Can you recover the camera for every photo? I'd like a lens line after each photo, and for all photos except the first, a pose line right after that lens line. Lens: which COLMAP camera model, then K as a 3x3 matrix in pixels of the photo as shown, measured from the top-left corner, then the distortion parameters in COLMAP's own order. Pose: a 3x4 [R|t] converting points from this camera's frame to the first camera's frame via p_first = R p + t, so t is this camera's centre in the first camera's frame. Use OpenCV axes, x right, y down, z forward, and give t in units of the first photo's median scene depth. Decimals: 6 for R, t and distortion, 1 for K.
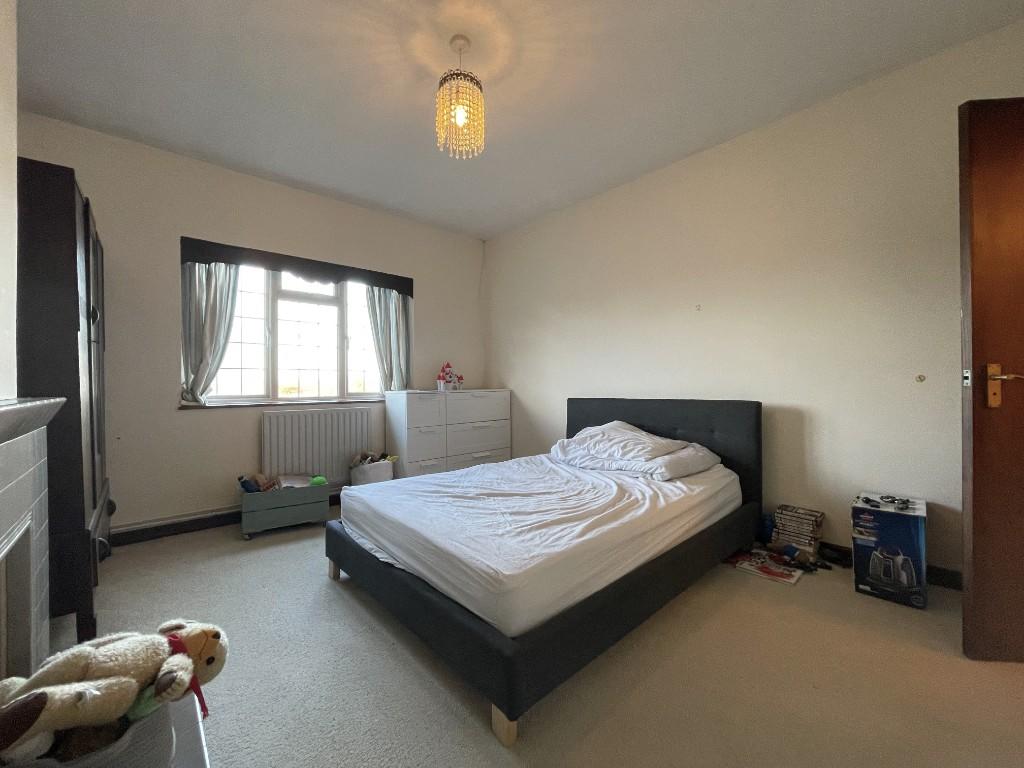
lens RADIAL K [[406.0, 0, 509.3], [0, 406.0, 381.1], [0, 0, 1]] dist [0.000284, -0.000035]
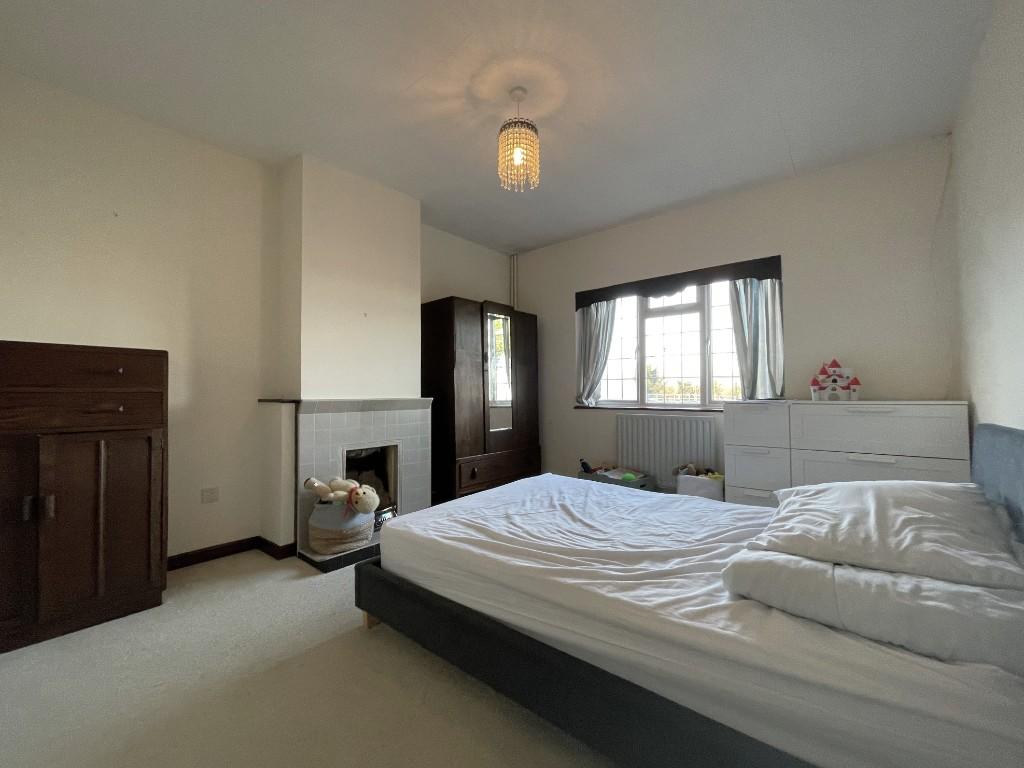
lens RADIAL K [[422.6, 0, 512.0], [0, 422.6, 384.0], [0, 0, 1]] dist [-0.001309, -0.000096]
pose [[0.144007, -0.013267, -0.989488, 0.625348], [0.010049, 0.999878, -0.011943, -0.003114], [0.989526, -0.008224, 0.144122, 0.488356]]
